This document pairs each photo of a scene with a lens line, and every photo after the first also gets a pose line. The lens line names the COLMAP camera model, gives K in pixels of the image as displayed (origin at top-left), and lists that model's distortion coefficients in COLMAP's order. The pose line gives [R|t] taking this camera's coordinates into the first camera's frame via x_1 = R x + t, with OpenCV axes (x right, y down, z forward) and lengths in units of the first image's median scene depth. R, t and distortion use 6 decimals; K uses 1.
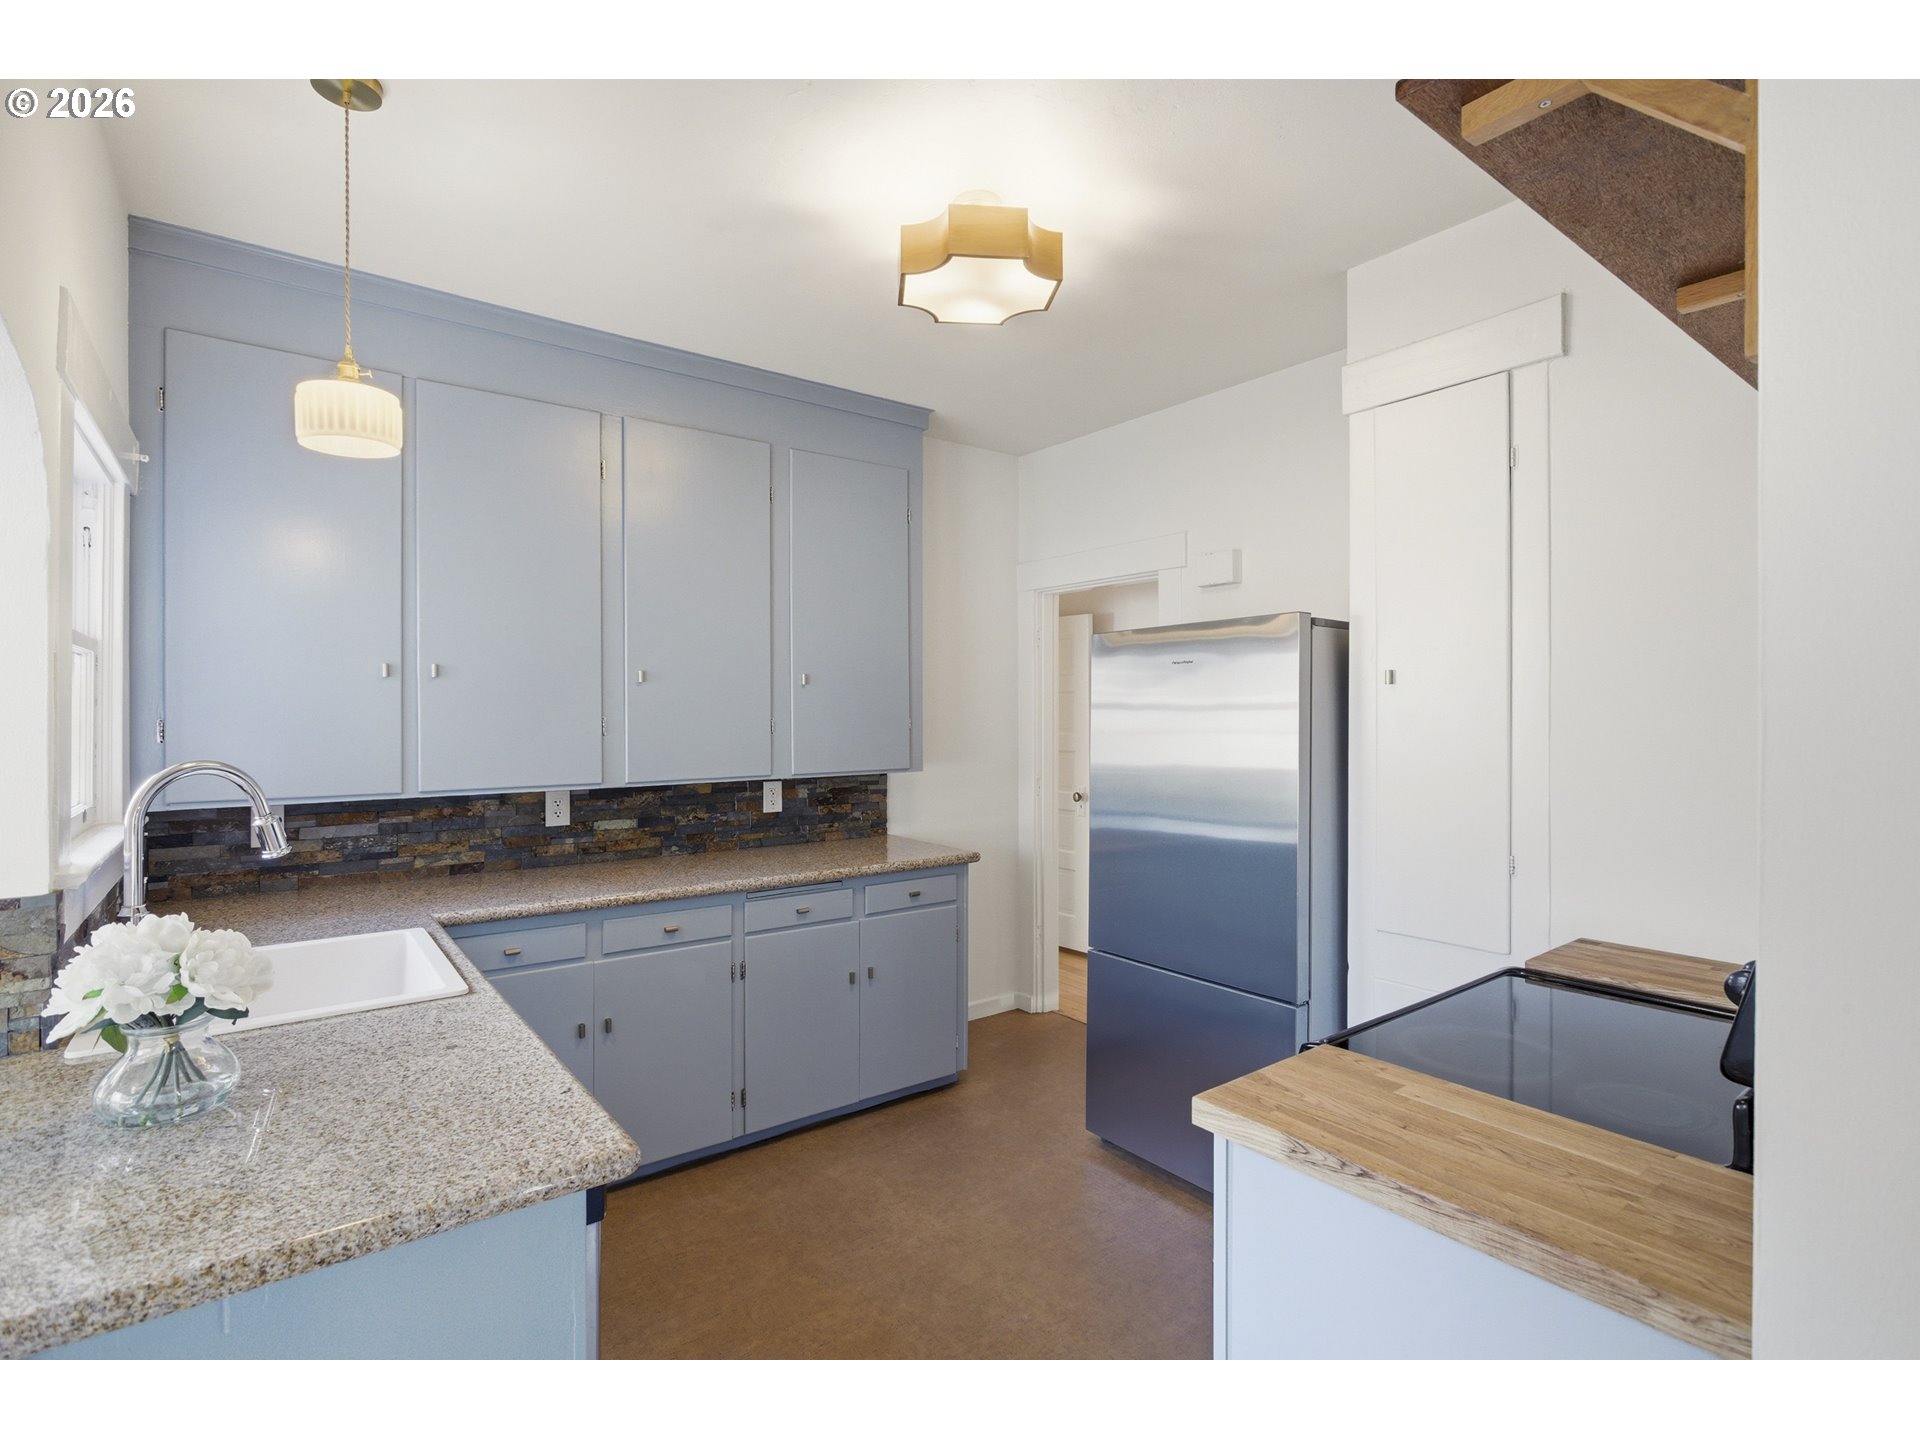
lens RADIAL K [[915.1, 0, 957.7], [0, 915.1, 721.7], [0, 0, 1]] dist [-0.008445, -0.000455]
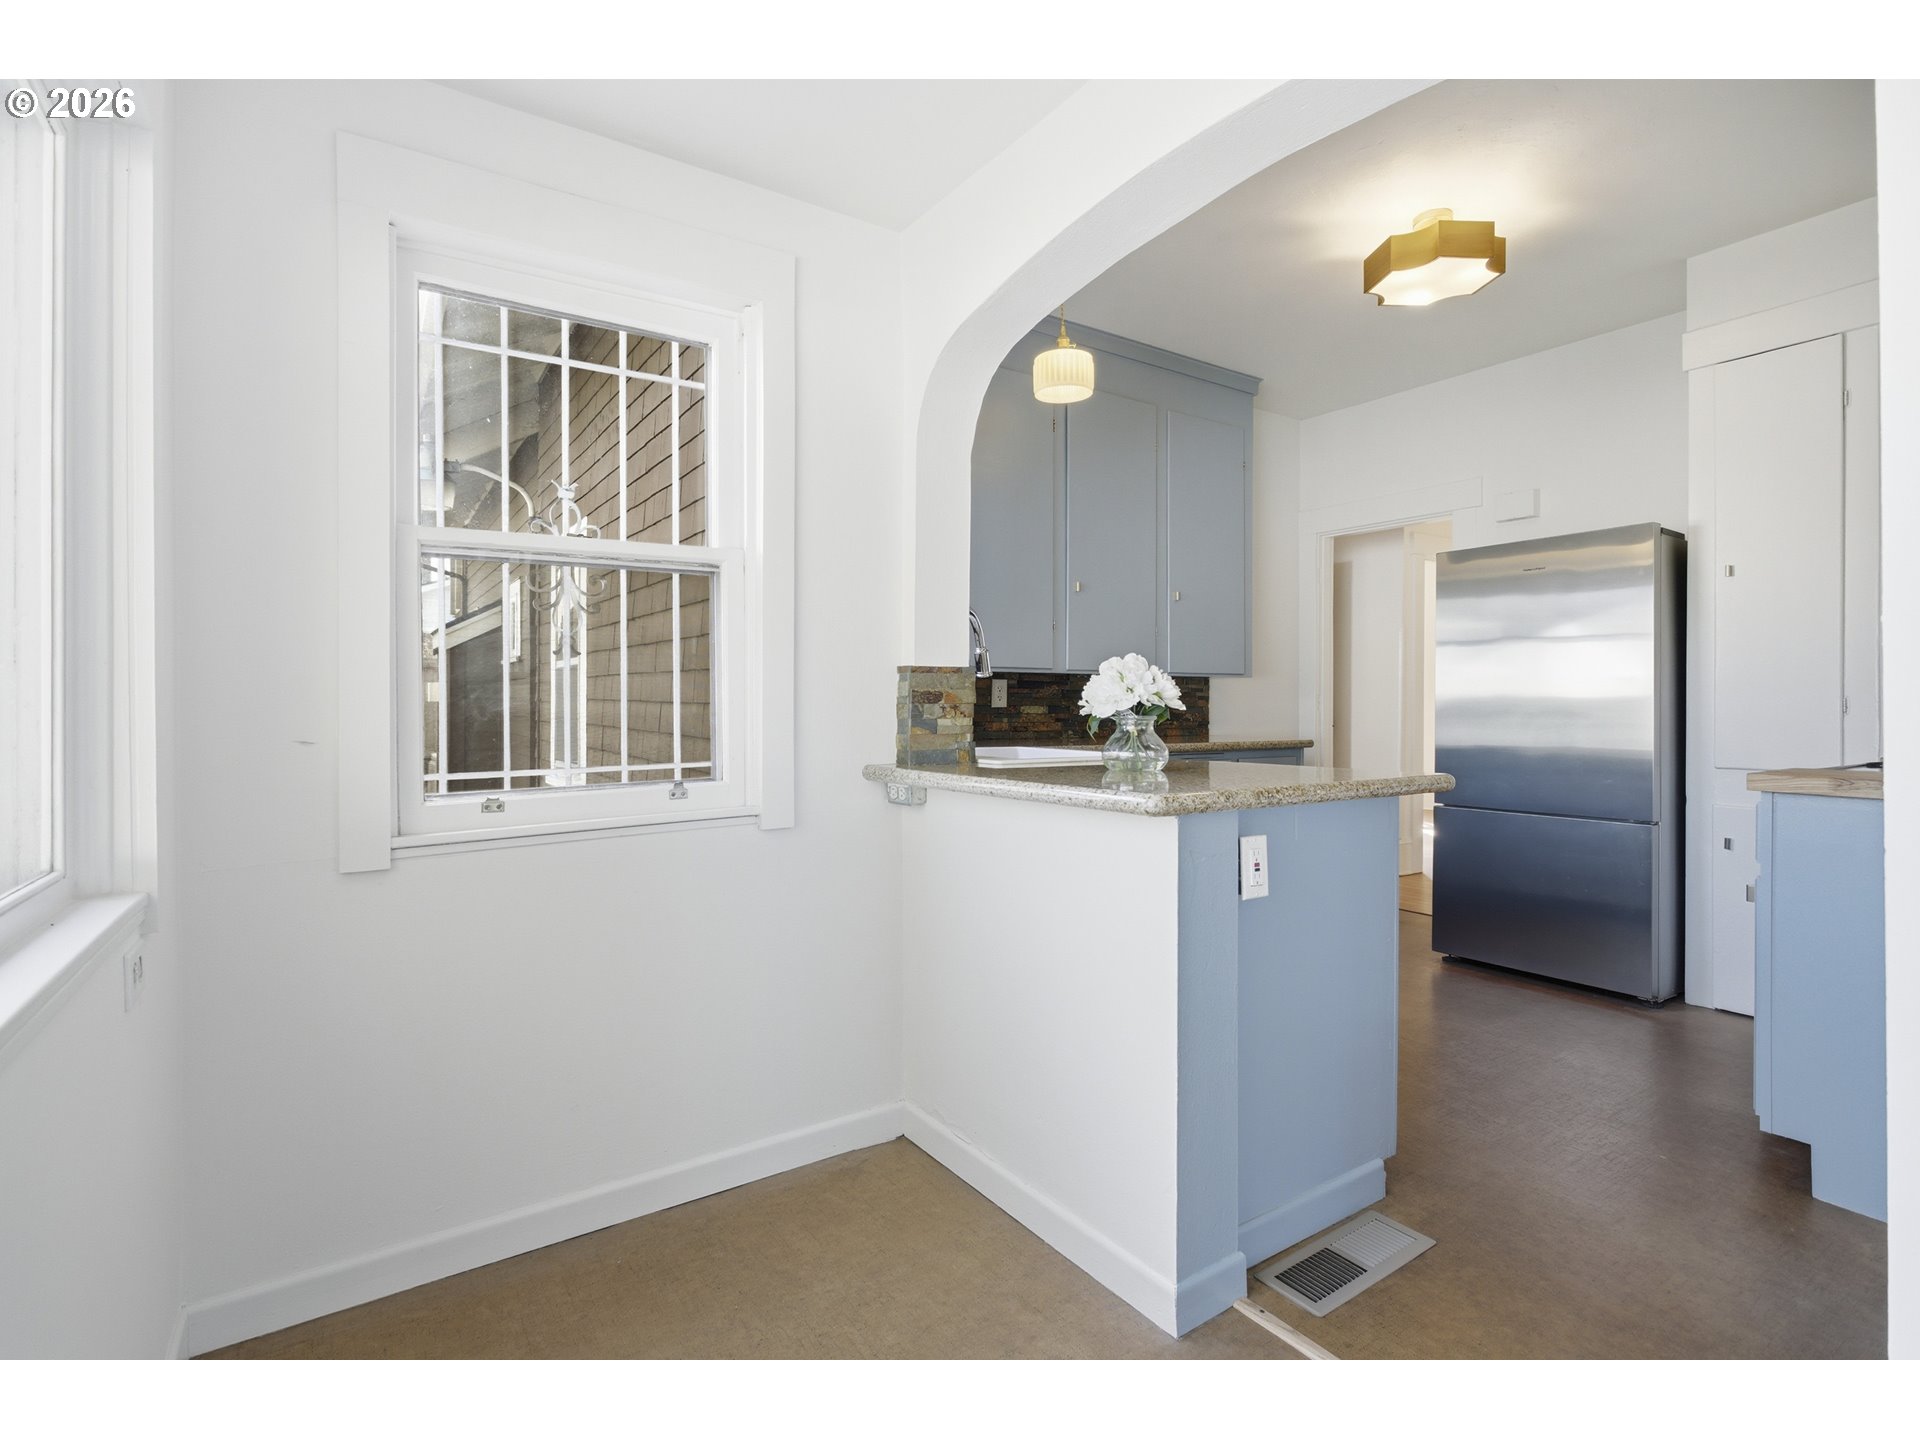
lens RADIAL K [[915.1, 0, 961.3], [0, 915.1, 711.9], [0, 0, 1]] dist [-0.008445, -0.000455]
pose [[0.998941, 0.004736, -0.045771, -0.447998], [-0.004971, 0.999975, -0.005011, 0.131695], [0.045747, 0.005233, 0.998939, -0.274549]]
